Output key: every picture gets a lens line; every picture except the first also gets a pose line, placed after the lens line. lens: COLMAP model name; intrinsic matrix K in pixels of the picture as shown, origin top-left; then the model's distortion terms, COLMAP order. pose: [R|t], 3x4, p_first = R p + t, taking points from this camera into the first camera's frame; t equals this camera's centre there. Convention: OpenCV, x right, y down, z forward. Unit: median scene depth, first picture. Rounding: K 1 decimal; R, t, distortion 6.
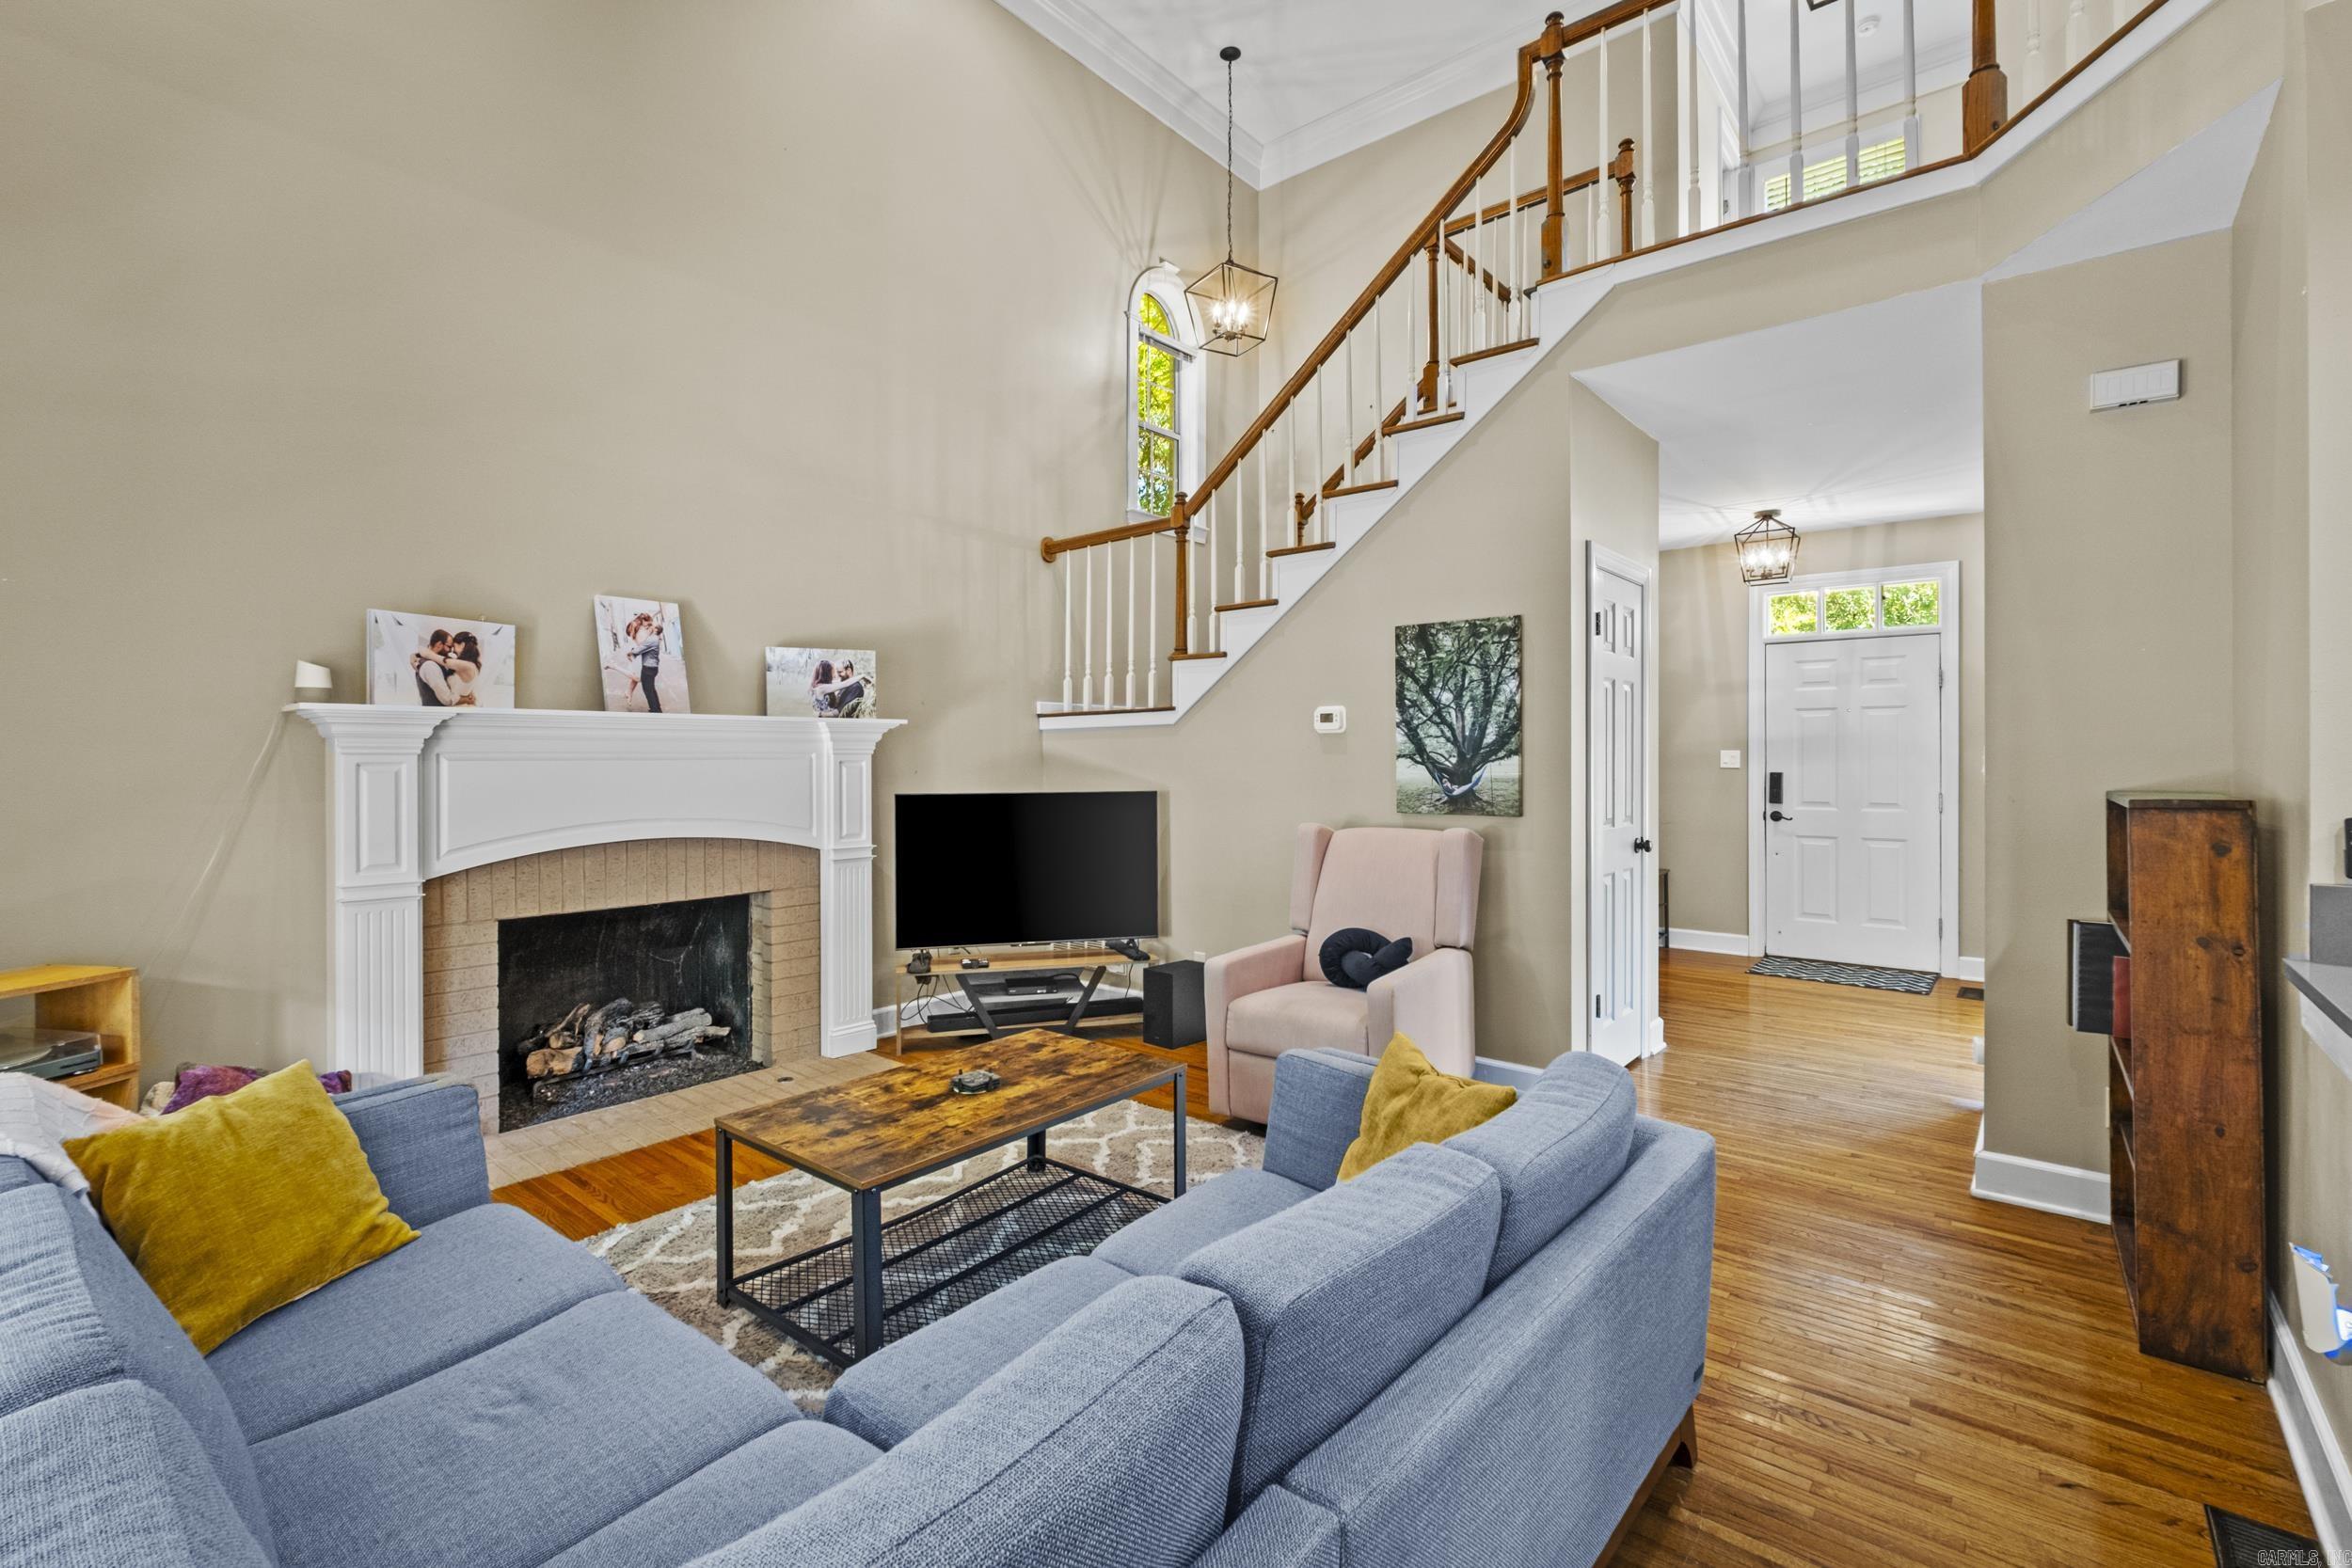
lens RADIAL K [[1037.0, 0, 1154.3], [0, 1037.0, 757.0], [0, 0, 1]] dist [-0.005780, -0.000239]
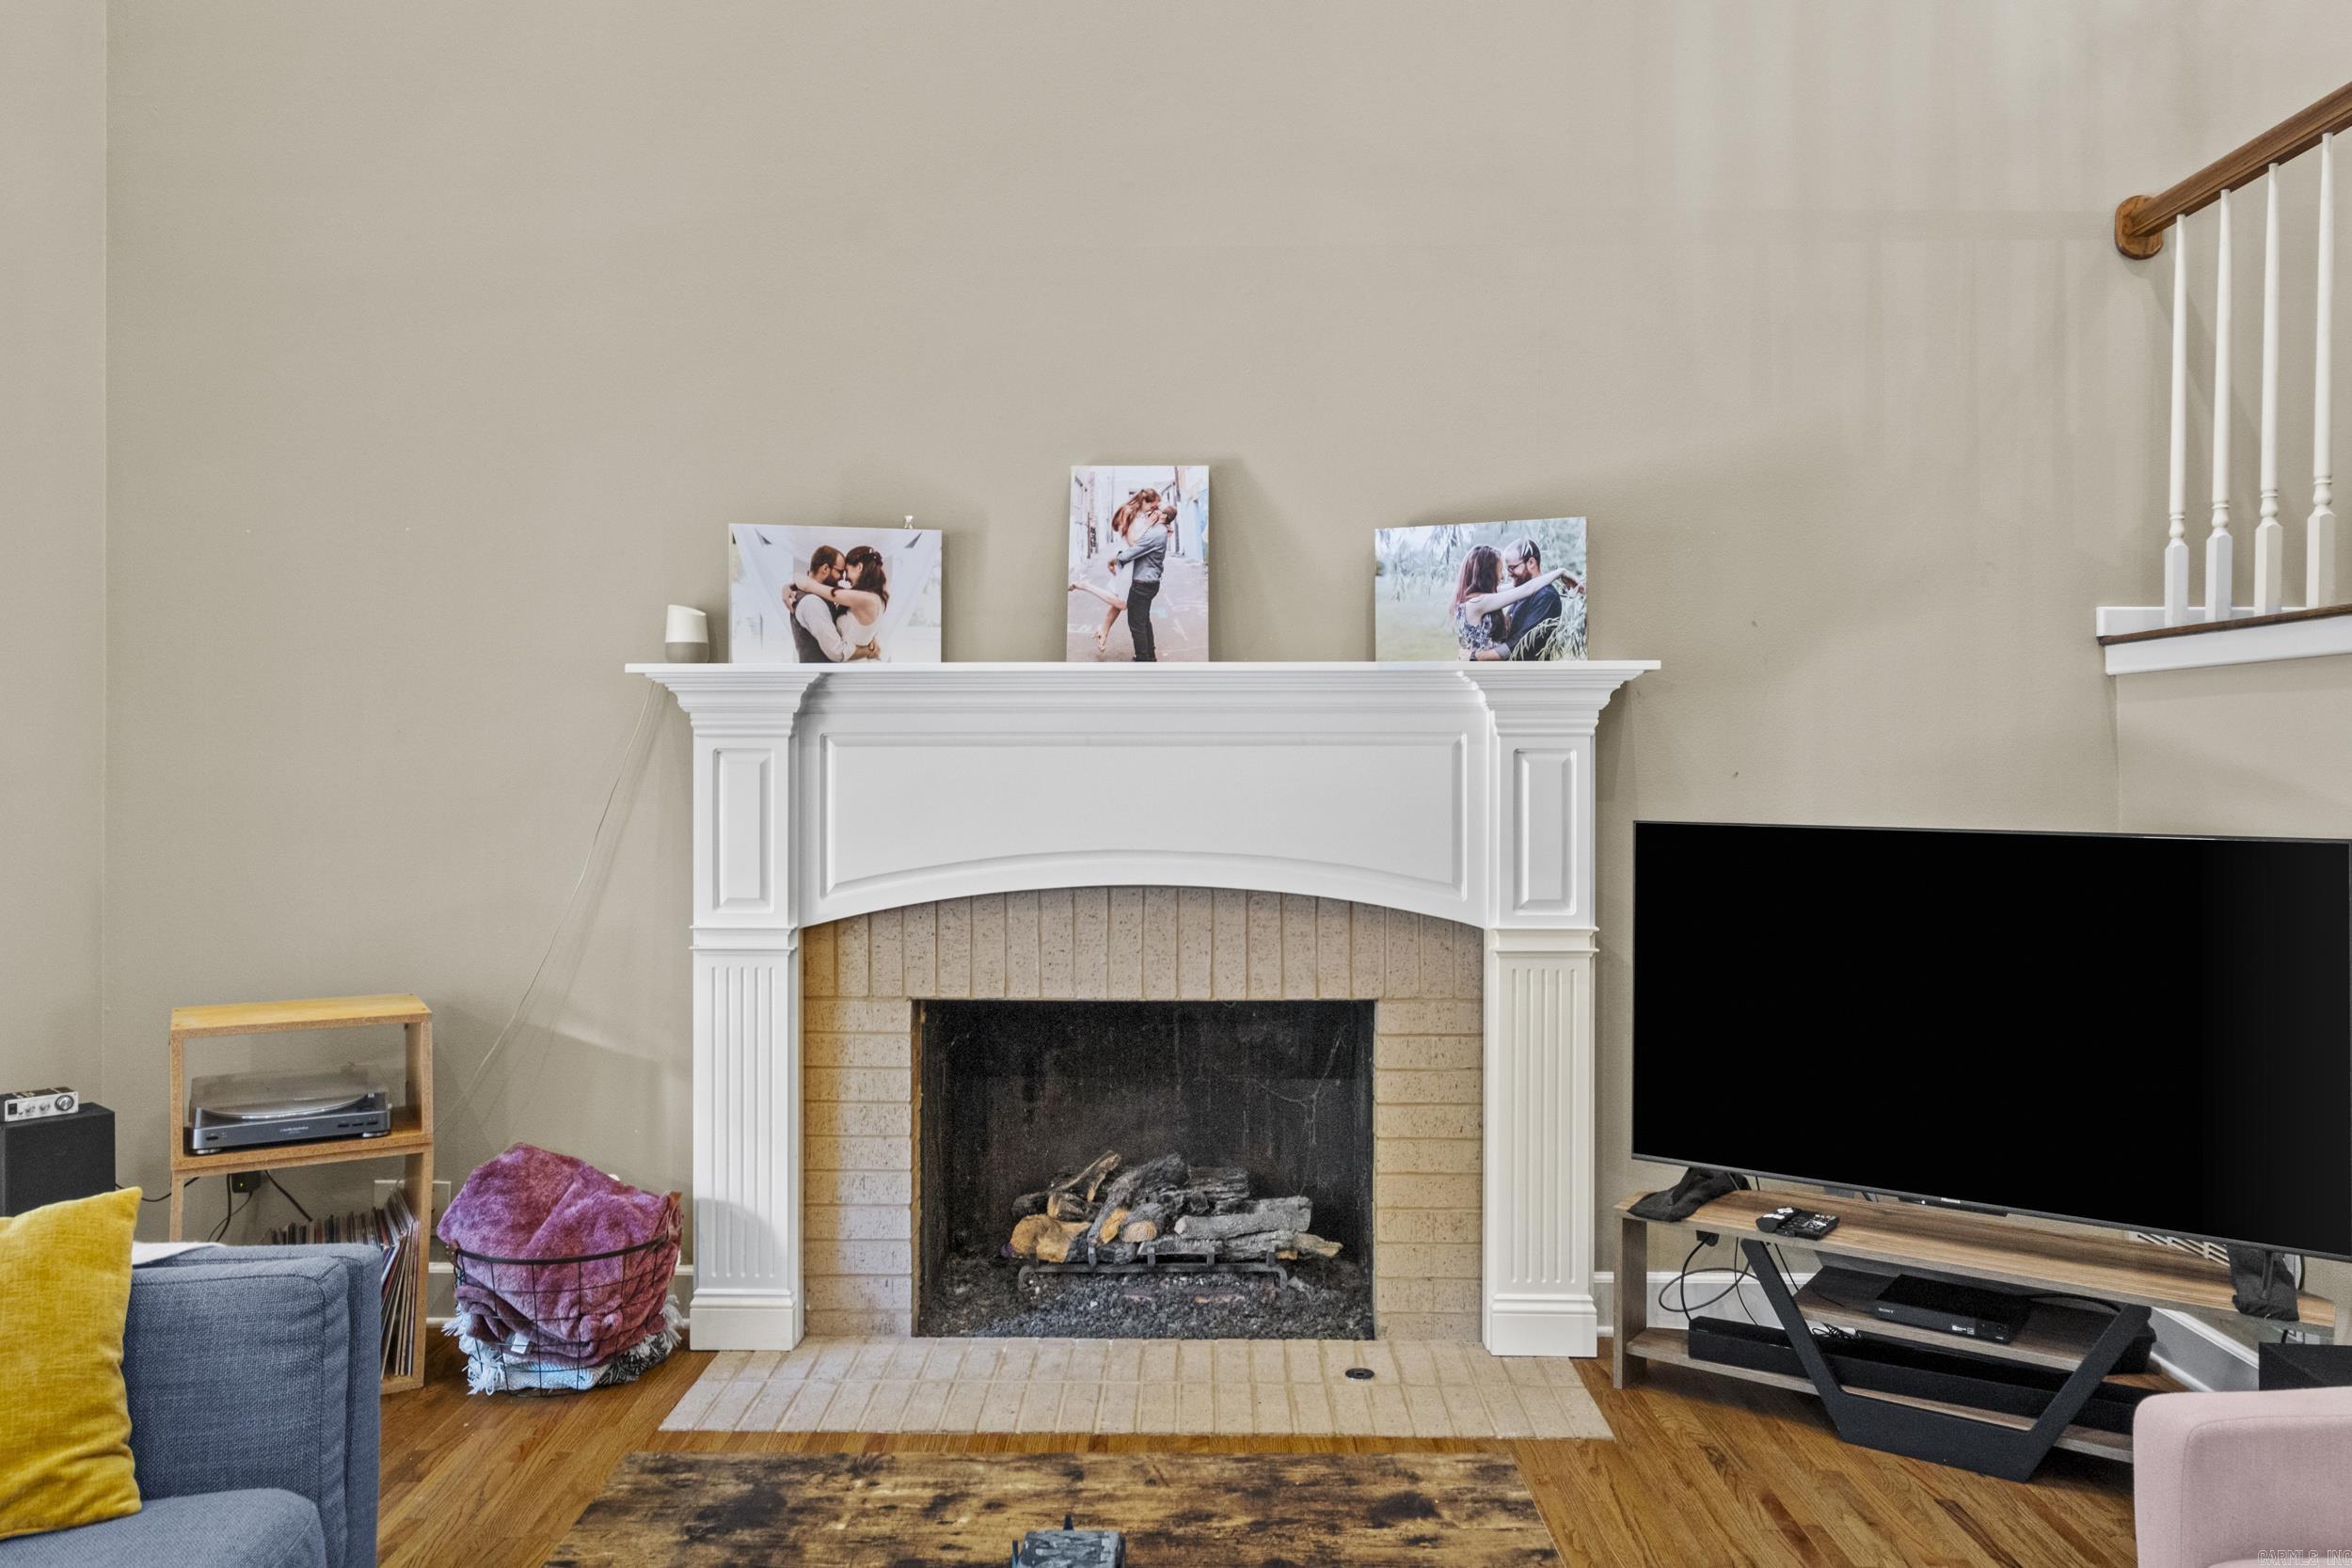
lens RADIAL K [[1691.8, 0, 1161.4], [0, 1691.8, 748.3], [0, 0, 1]] dist [-0.007496, 0.012758]
pose [[0.636642, 0.003734, -0.771151, 0.244256], [-0.000821, 0.999991, 0.004165, 0.000169], [0.771159, -0.002019, 0.636639, 0.435857]]
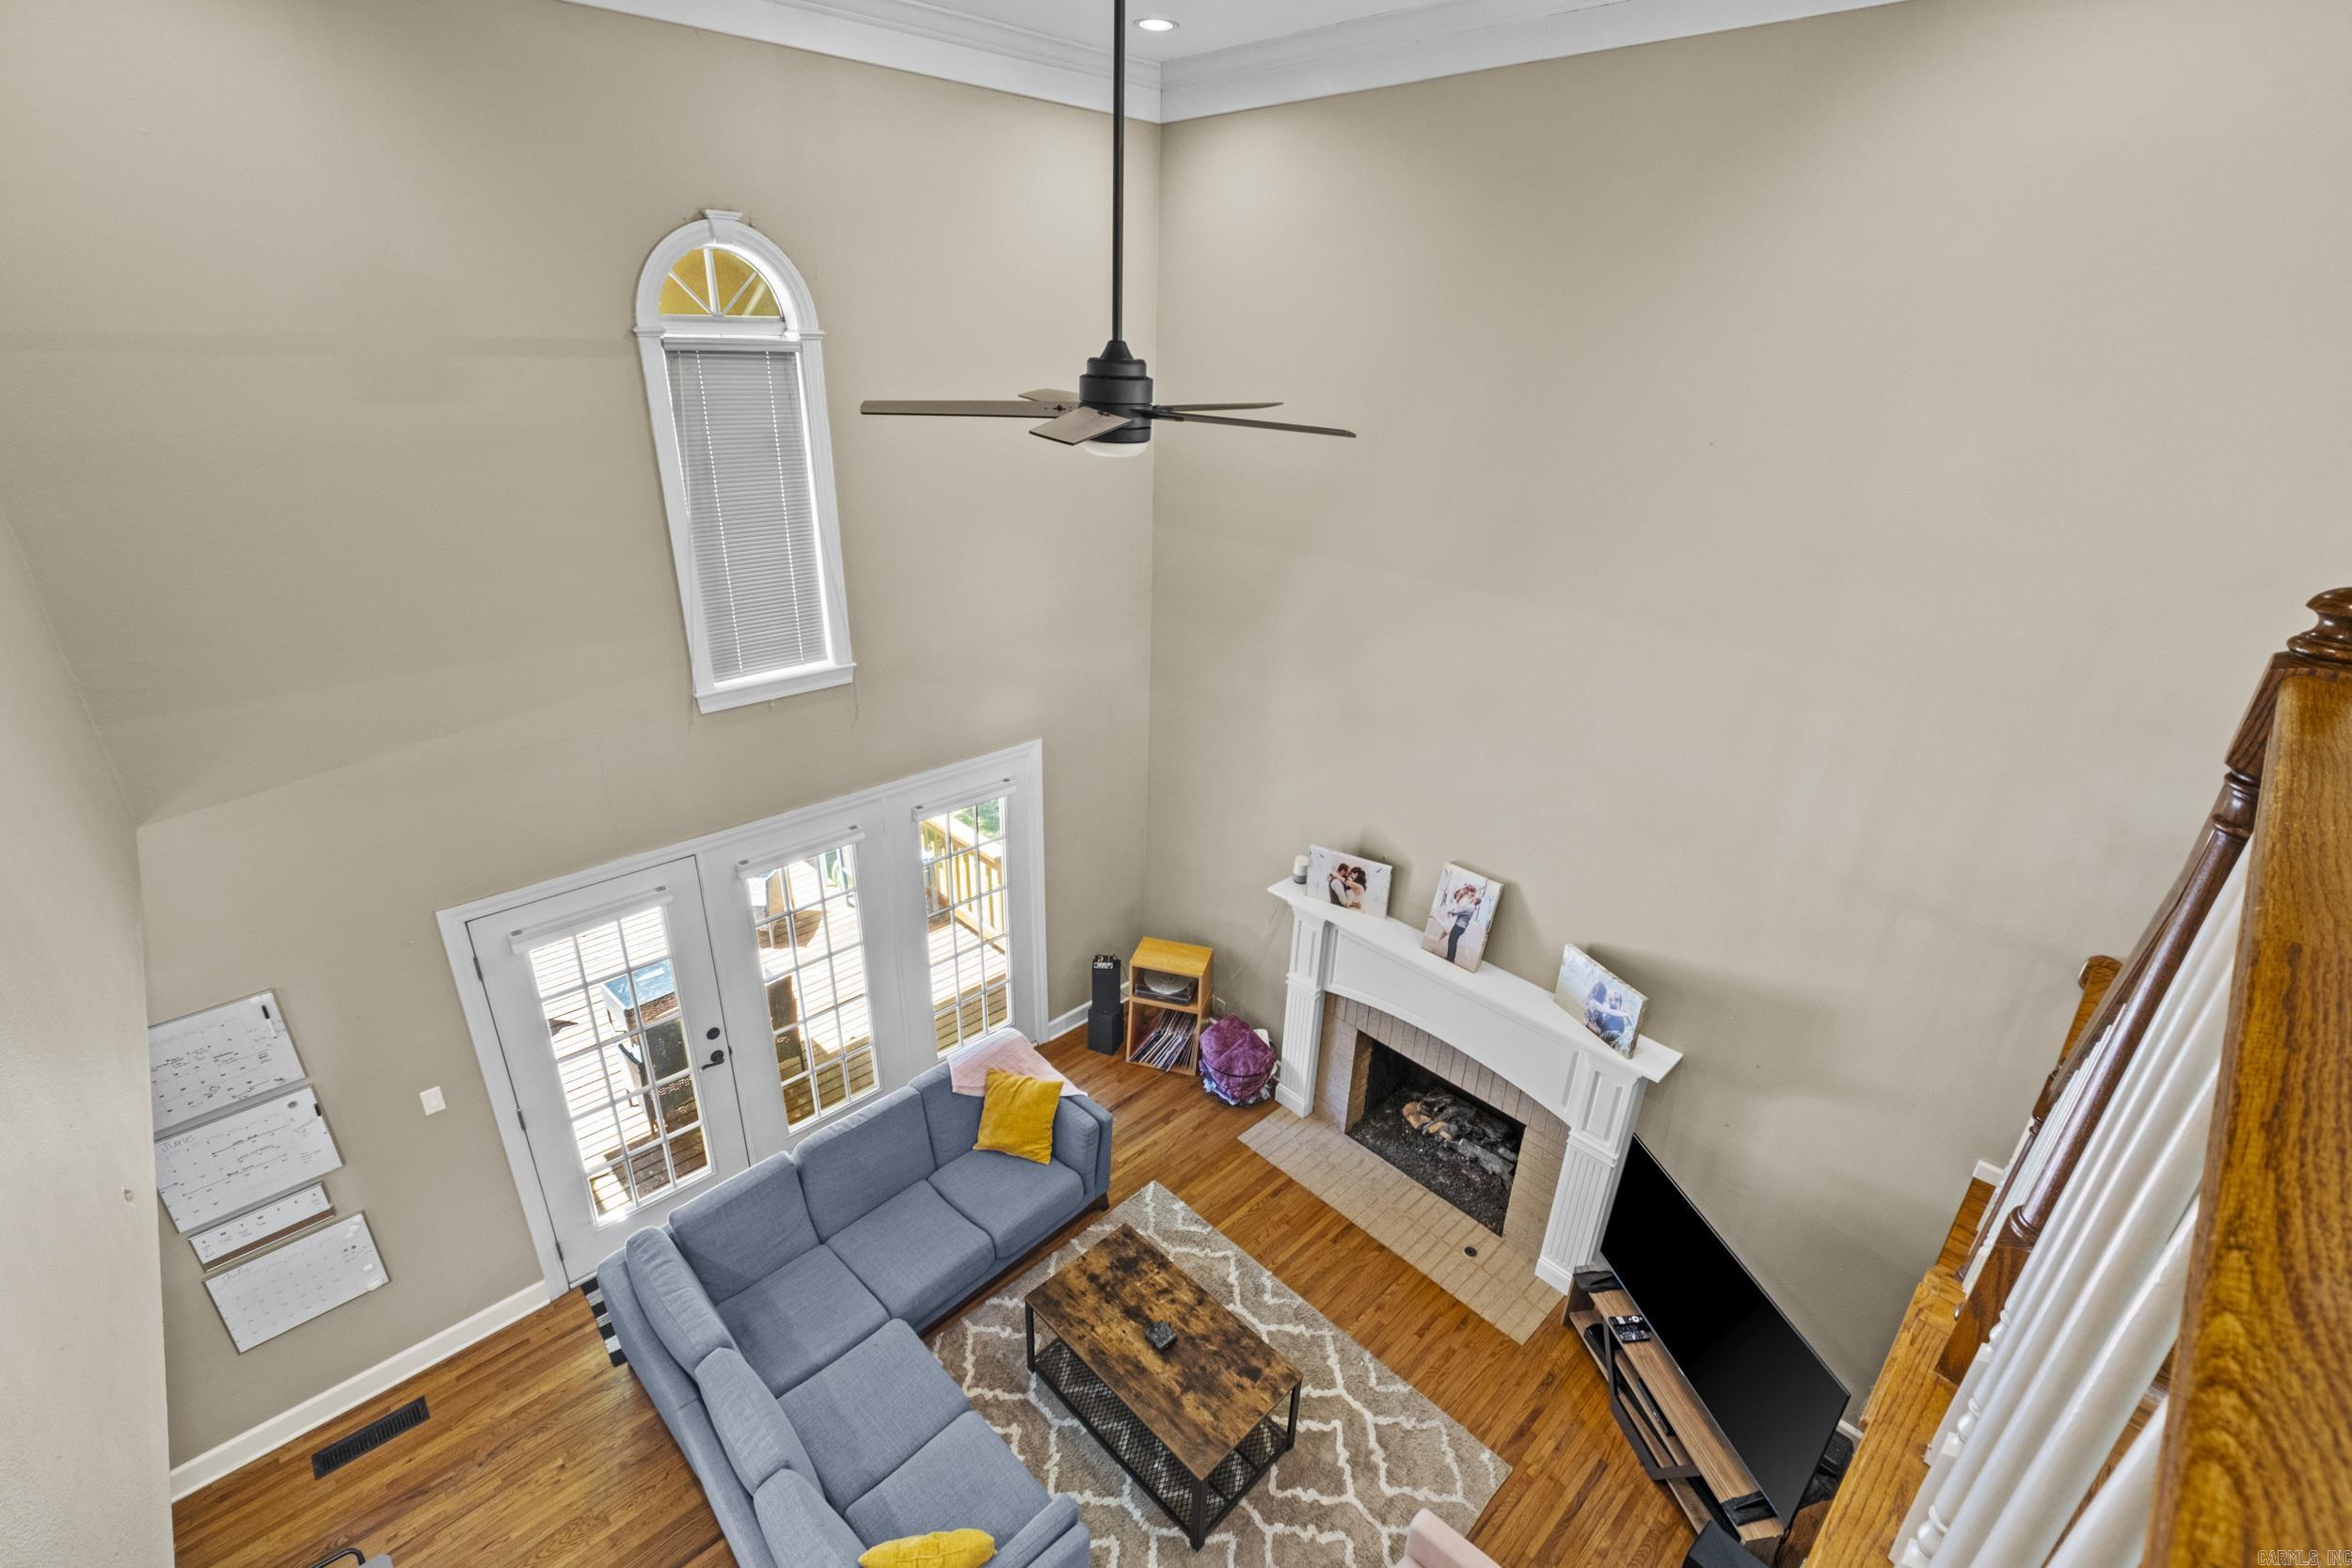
lens RADIAL K [[1037.0, 0, 1160.6], [0, 1037.0, 769.8], [0, 0, 1]] dist [-0.005780, -0.000239]
pose [[-0.102552, 0.392863, -0.913861, 0.671404], [-0.022455, 0.917556, 0.396972, -0.798259], [0.994474, 0.061231, -0.085275, 0.764216]]
